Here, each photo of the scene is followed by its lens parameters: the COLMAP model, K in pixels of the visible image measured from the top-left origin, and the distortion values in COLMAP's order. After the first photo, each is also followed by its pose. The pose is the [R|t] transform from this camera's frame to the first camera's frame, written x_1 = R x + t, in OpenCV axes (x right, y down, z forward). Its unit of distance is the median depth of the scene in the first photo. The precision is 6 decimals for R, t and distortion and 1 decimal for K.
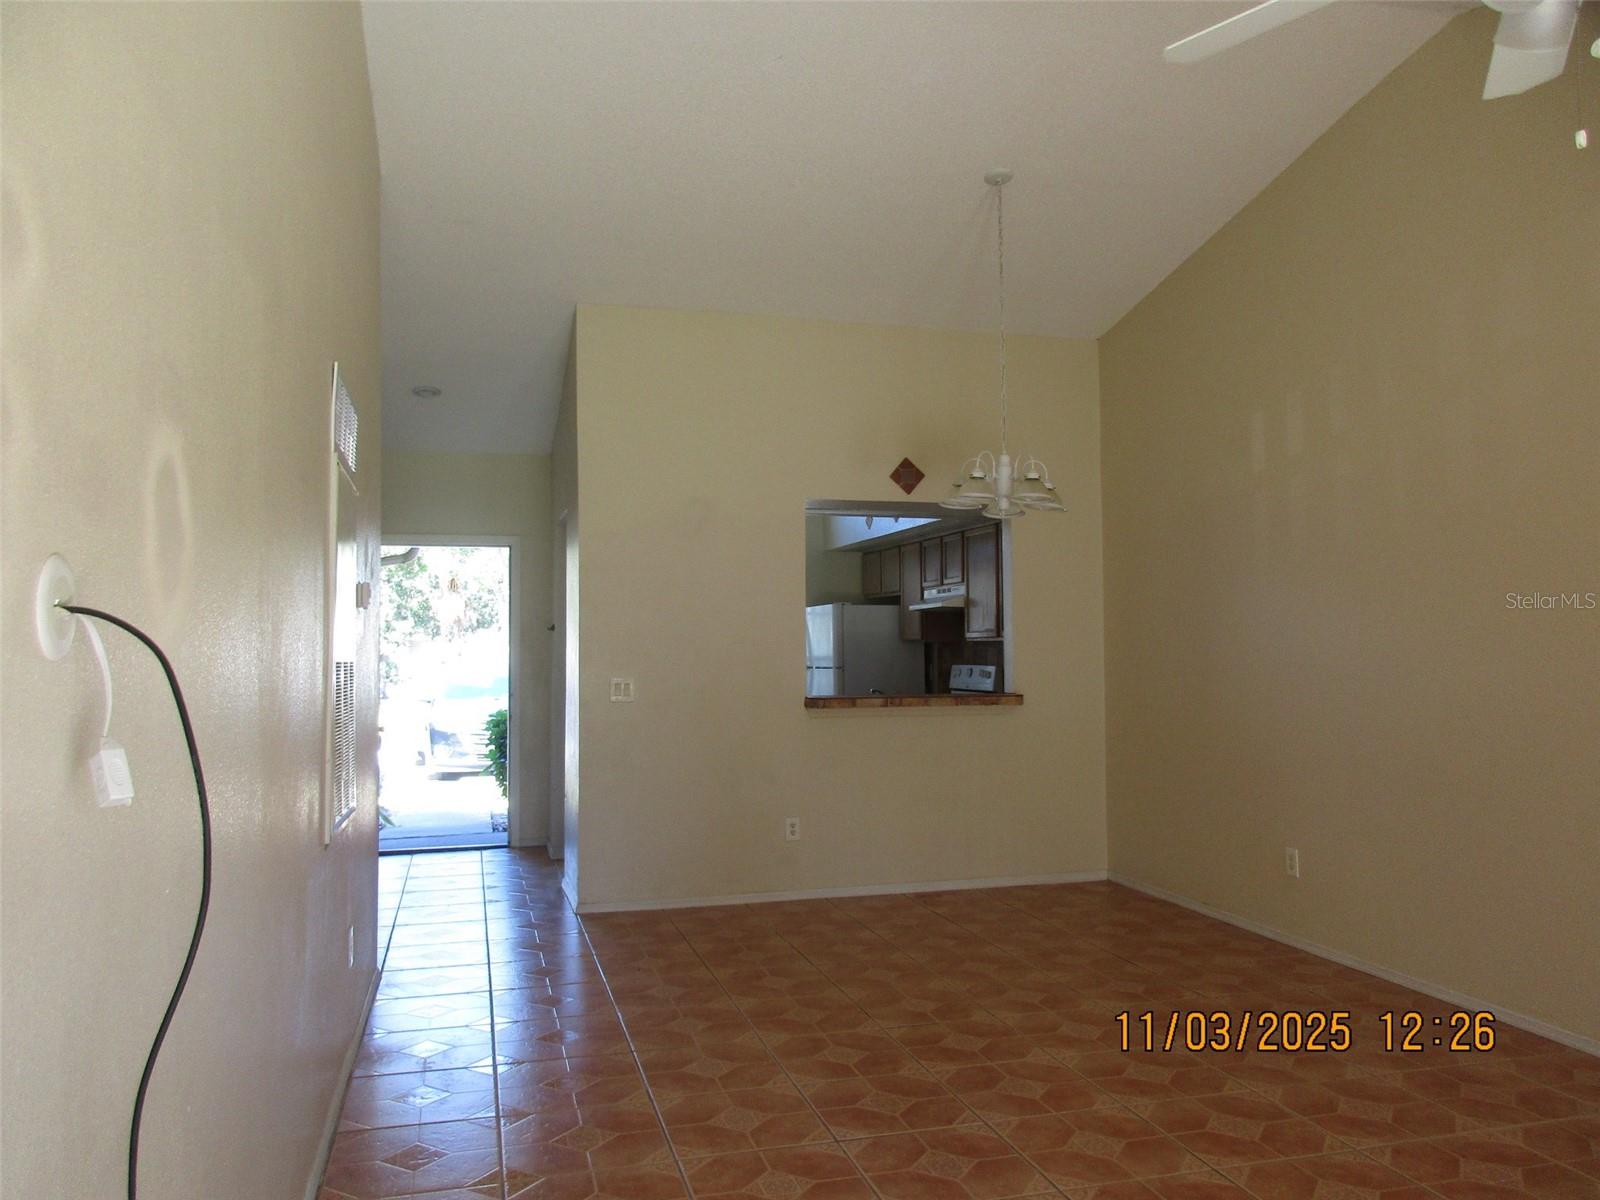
lens RADIAL K [[1208.8, 0, 800.0], [0, 1208.8, 598.8], [0, 0, 1]] dist [0.002241, -0.008972]
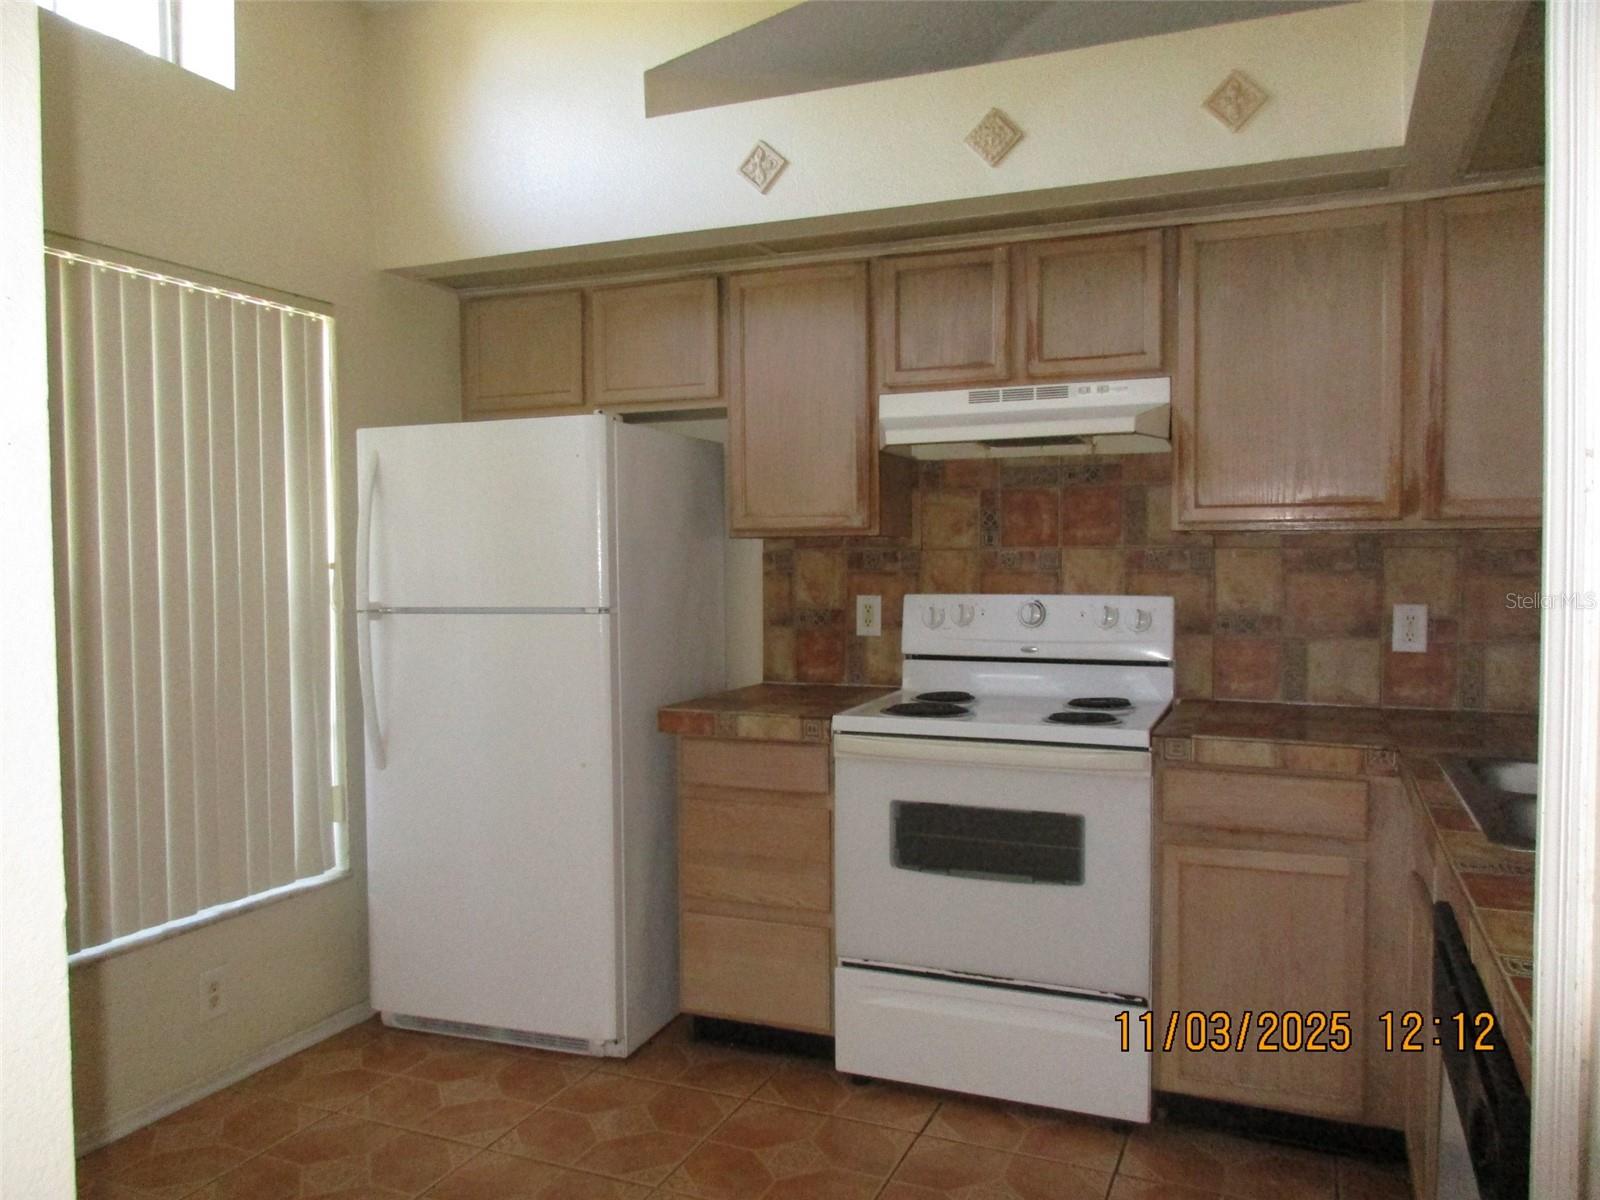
lens RADIAL K [[1208.8, 0, 800.5], [0, 1208.8, 603.7], [0, 0, 1]] dist [0.002241, -0.008972]
pose [[0.735207, -0.027543, 0.677282, -0.177262], [-0.027874, 0.997101, 0.070806, 0.031510], [-0.677269, -0.070936, 0.732308, 0.760985]]
